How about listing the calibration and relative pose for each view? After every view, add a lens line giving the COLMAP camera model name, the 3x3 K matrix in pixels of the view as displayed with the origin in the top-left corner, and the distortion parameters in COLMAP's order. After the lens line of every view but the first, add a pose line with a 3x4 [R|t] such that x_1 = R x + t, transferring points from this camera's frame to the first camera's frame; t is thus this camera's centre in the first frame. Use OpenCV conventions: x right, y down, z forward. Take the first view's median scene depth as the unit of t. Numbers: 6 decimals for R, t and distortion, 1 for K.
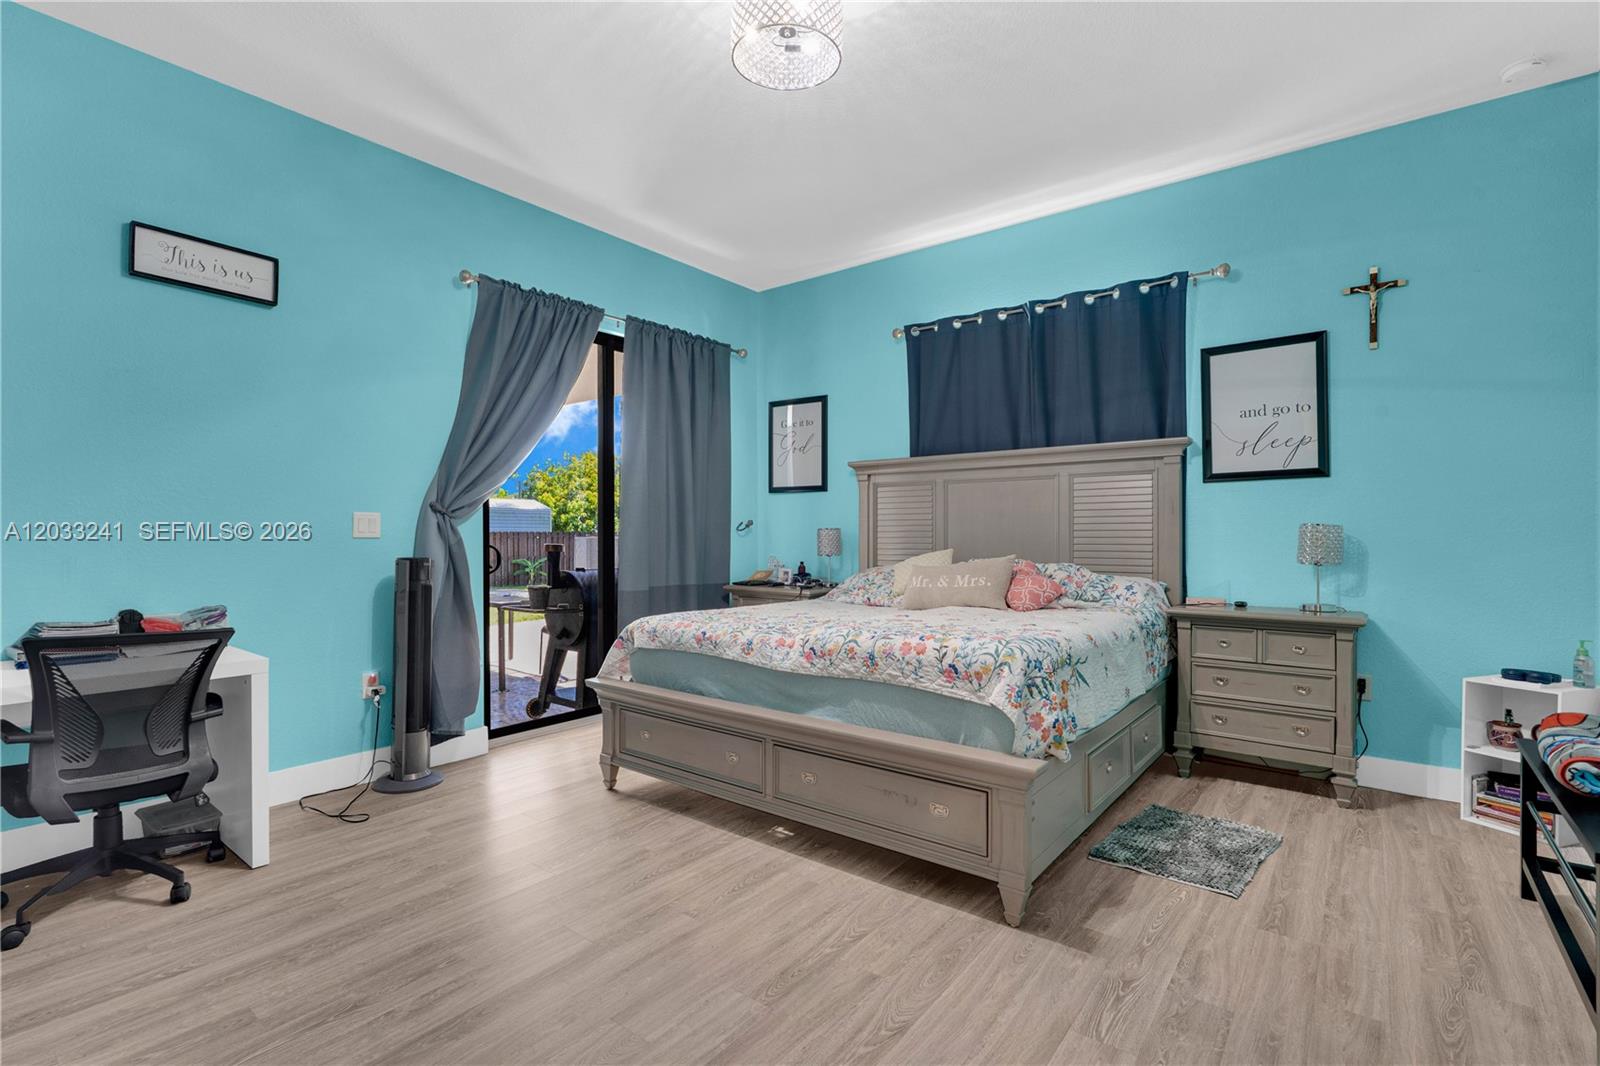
lens RADIAL K [[762.8, 0, 787.3], [0, 762.8, 529.5], [0, 0, 1]] dist [-0.000940, 0.001452]
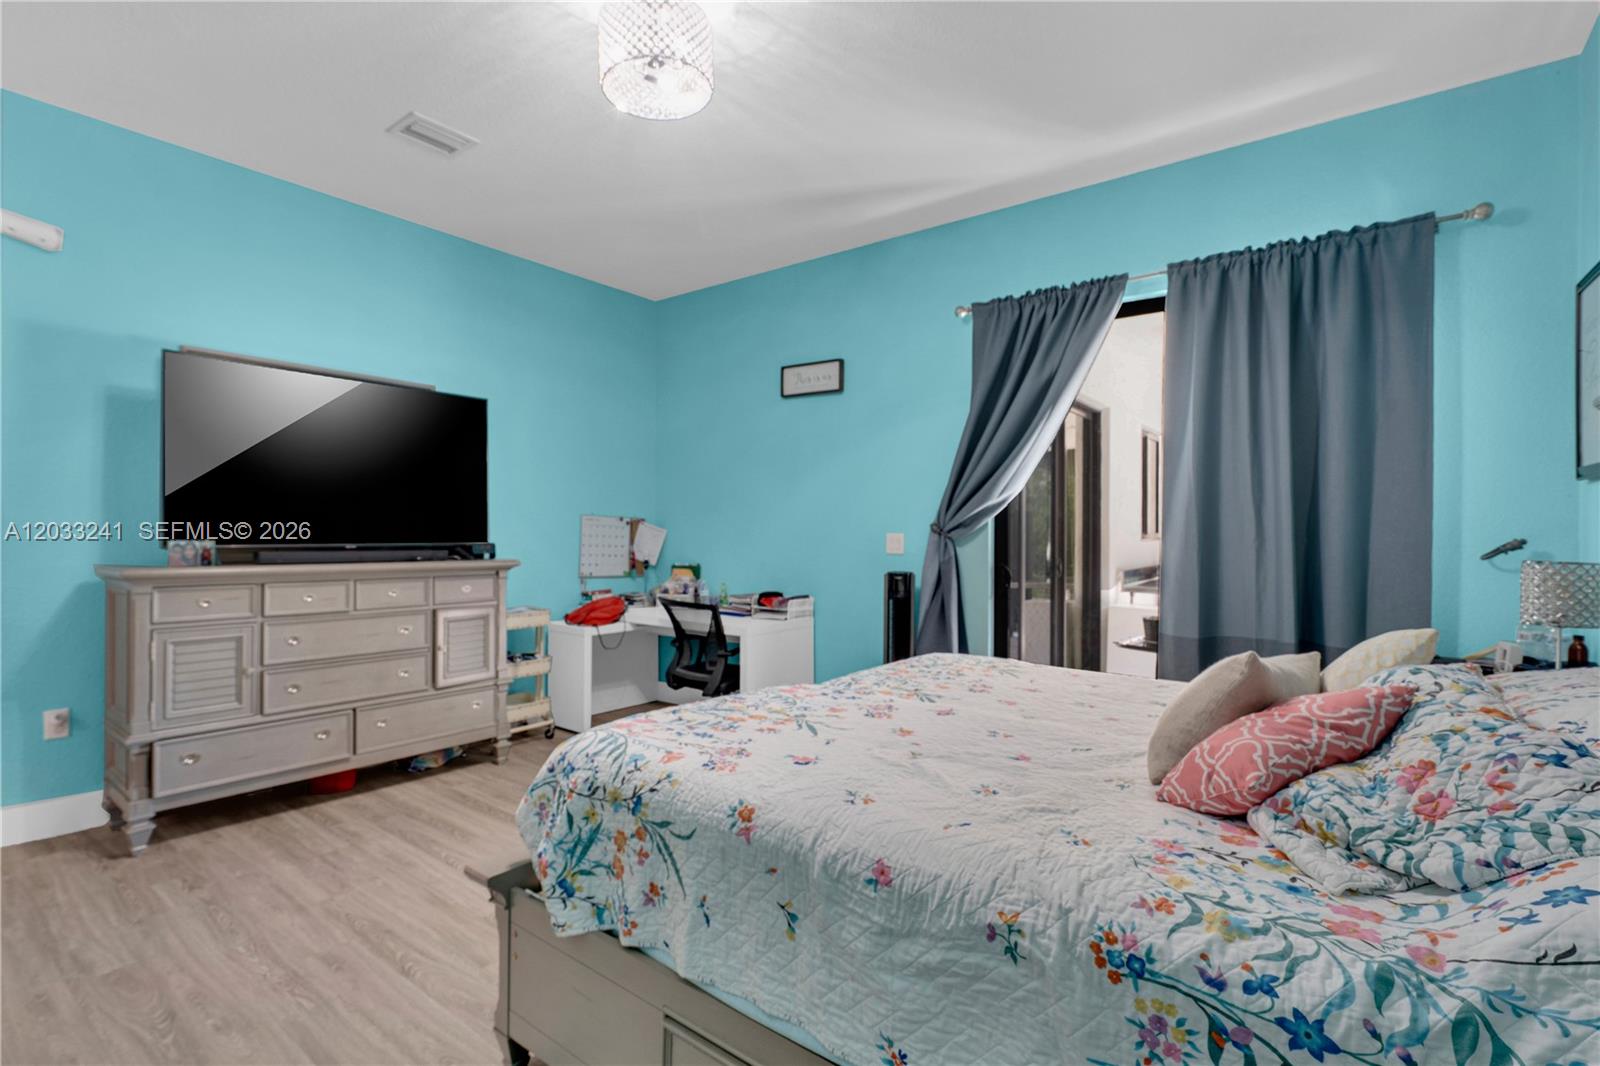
lens RADIAL K [[762.8, 0, 792.2], [0, 762.8, 534.7], [0, 0, 1]] dist [-0.000940, 0.001452]
pose [[0.004875, 0.002504, -0.999985, 0.692903], [-0.004305, 0.999988, 0.002483, -0.023172], [0.999979, 0.004293, 0.004886, 0.817113]]
